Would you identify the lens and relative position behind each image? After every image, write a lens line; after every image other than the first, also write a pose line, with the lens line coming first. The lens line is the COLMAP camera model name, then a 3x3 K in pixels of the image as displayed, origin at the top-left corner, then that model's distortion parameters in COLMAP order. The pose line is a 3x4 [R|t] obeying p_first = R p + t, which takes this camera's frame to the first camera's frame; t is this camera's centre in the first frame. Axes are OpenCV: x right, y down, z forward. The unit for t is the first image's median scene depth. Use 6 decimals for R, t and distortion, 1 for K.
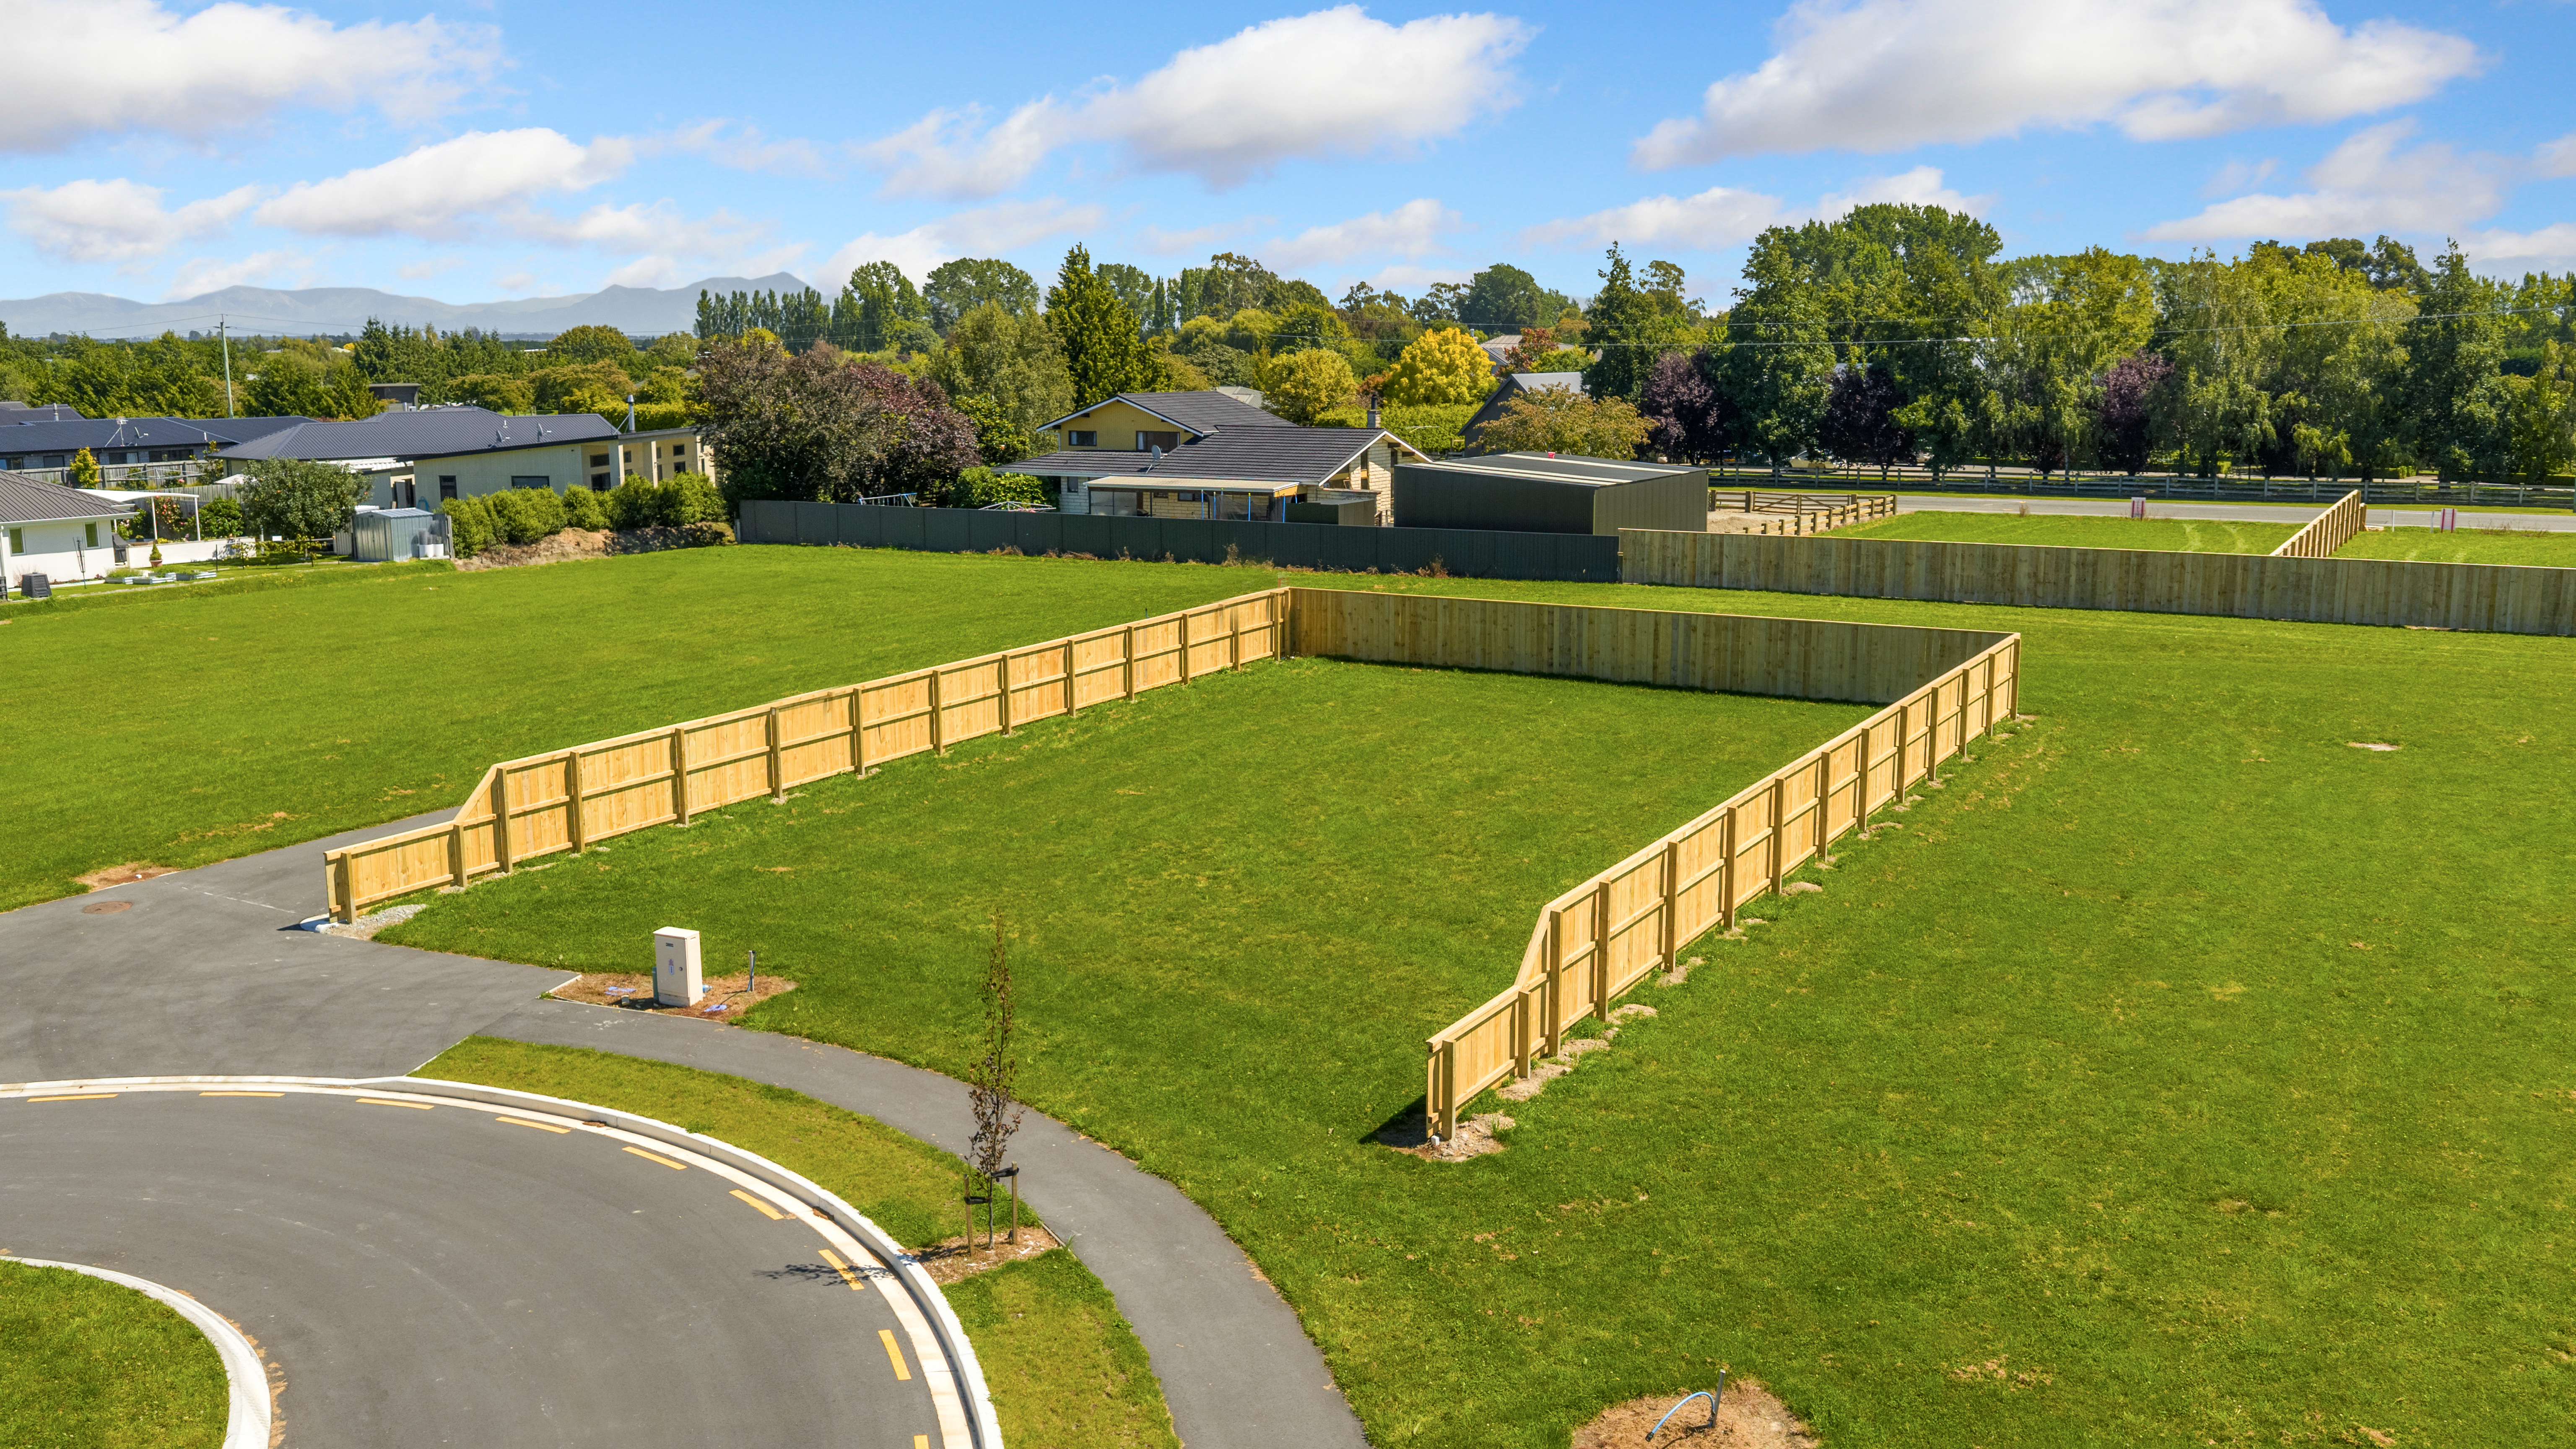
lens RADIAL K [[2114.4, 0, 1288.0], [0, 2114.4, 724.5], [0, 0, 1]] dist [0.005783, -0.003713]
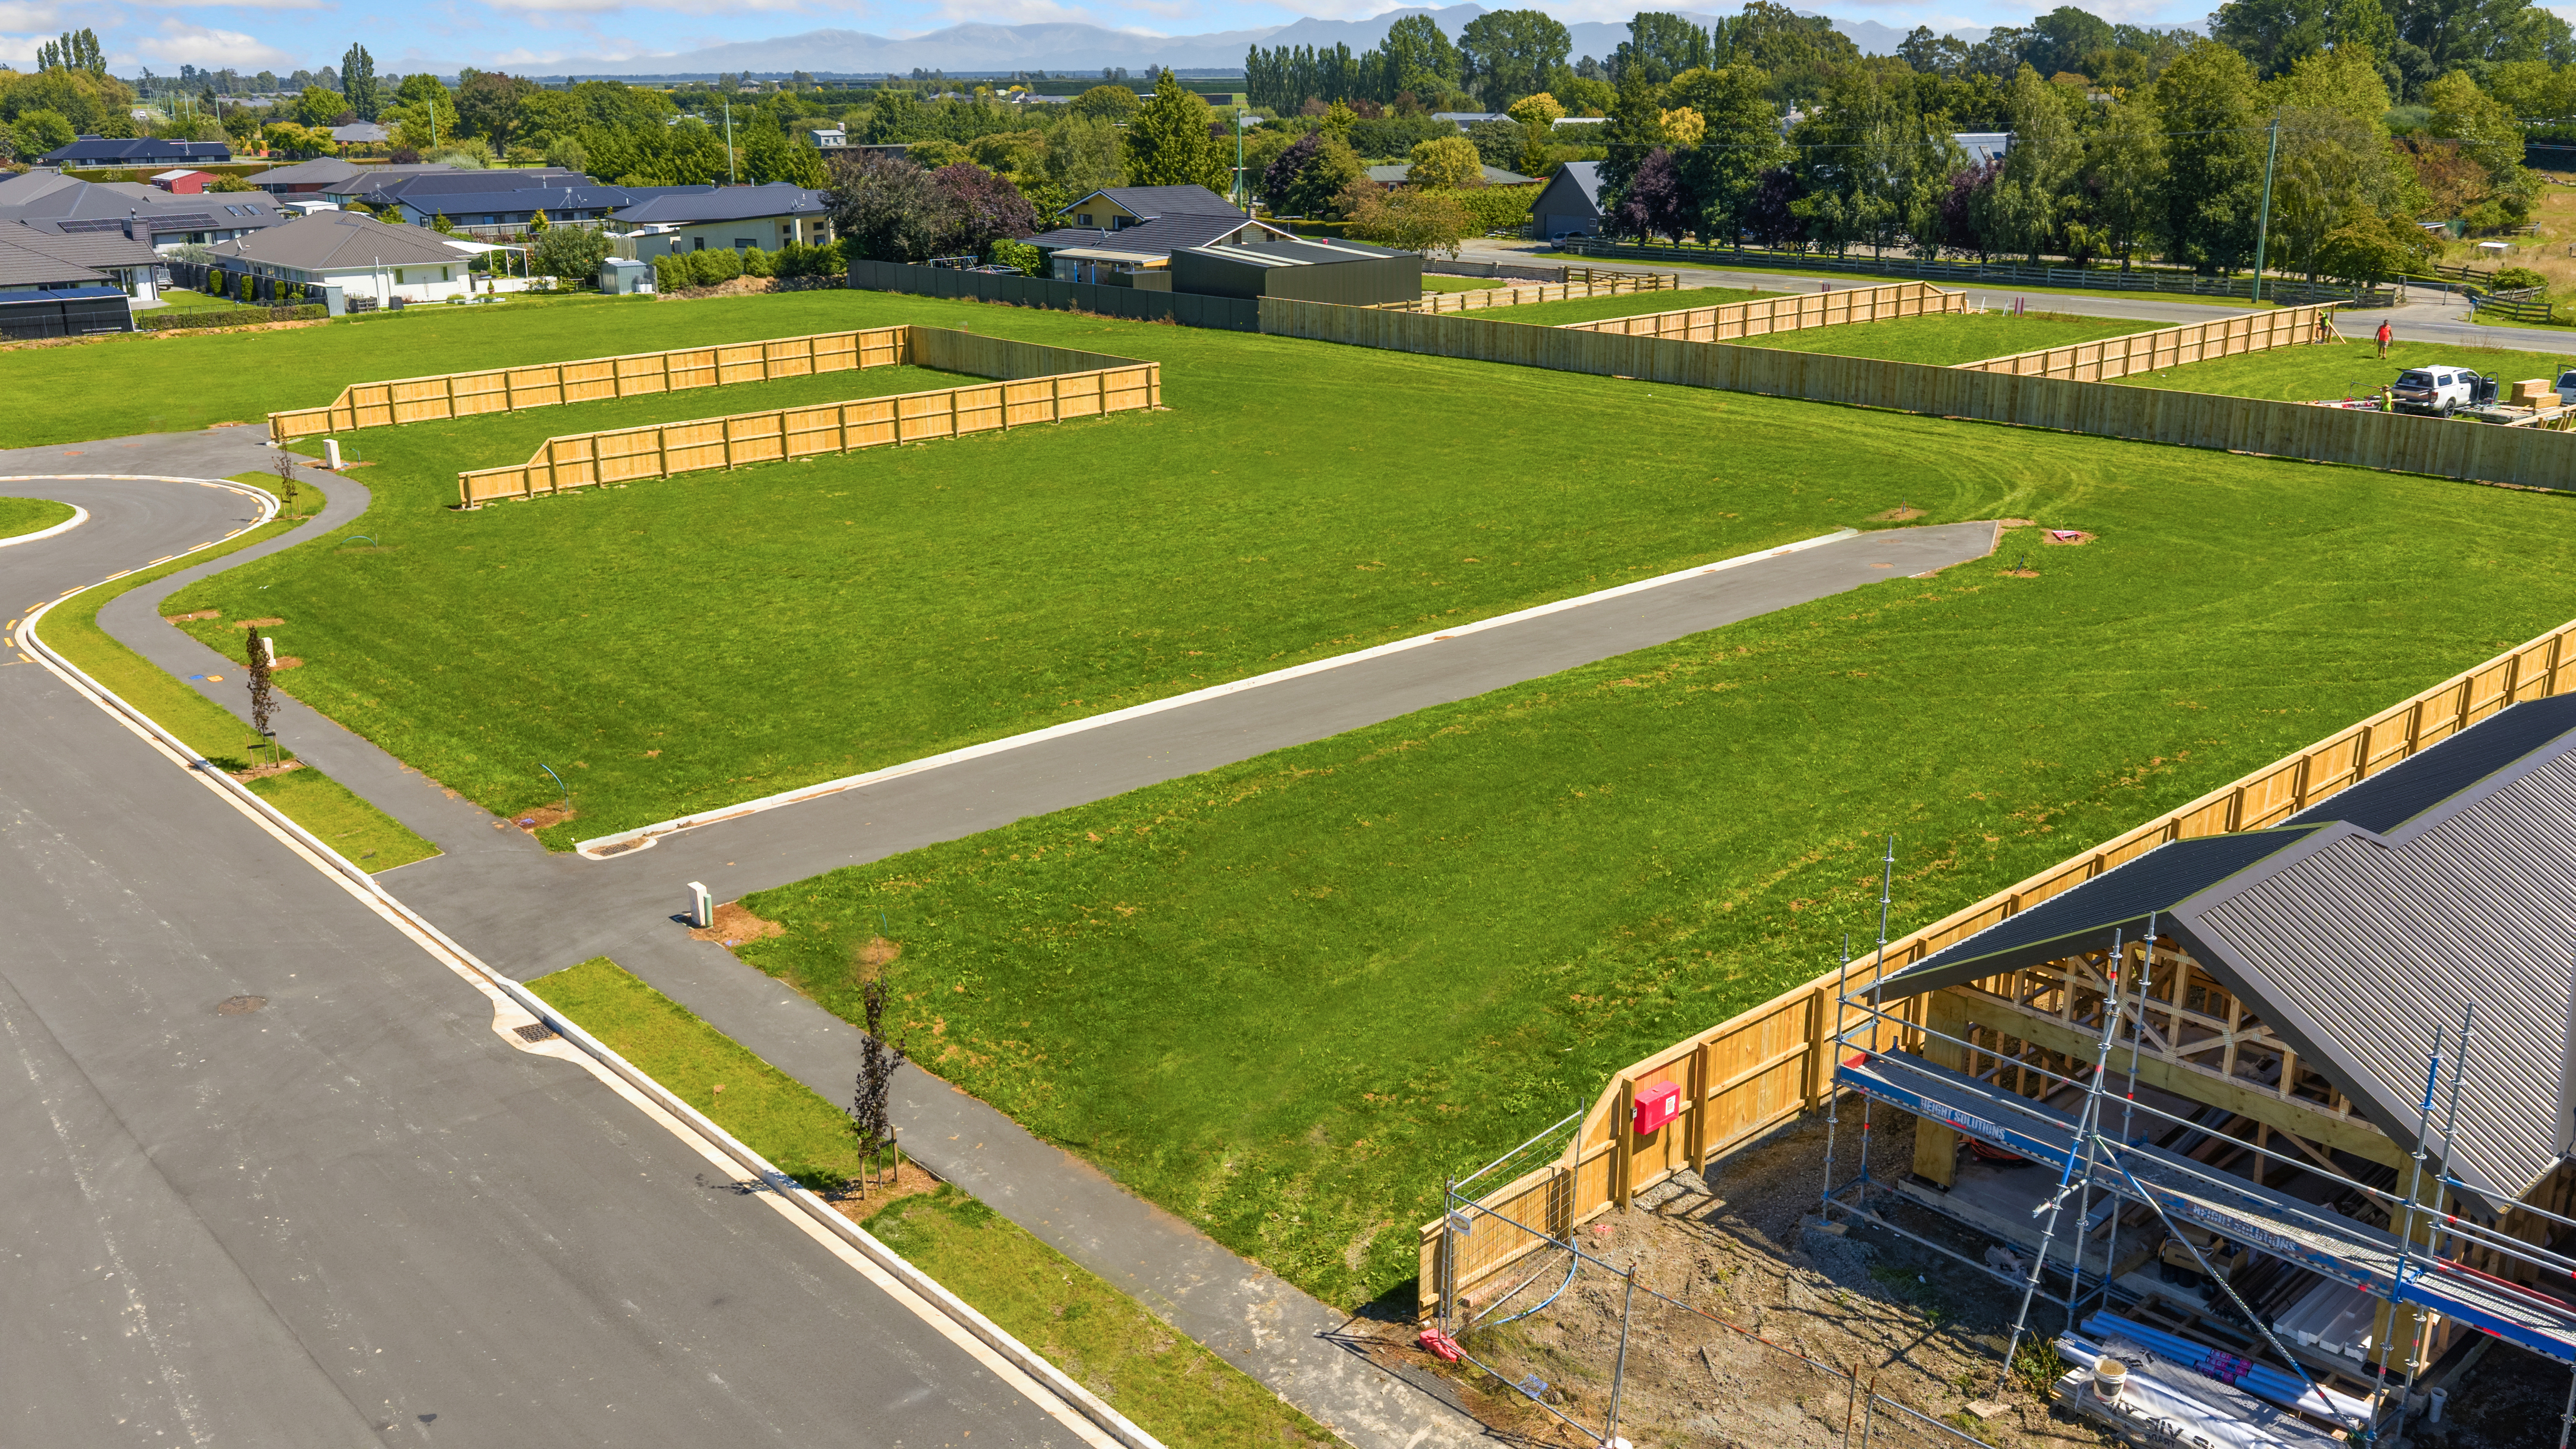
lens RADIAL K [[2114.4, 0, 1288.0], [0, 2114.4, 724.5], [0, 0, 1]] dist [0.005783, -0.003713]
pose [[0.952222, 0.087829, -0.292505, 0.480367], [-0.052410, 0.990541, 0.126812, 0.013876], [0.300876, -0.105423, 0.947818, -0.347640]]
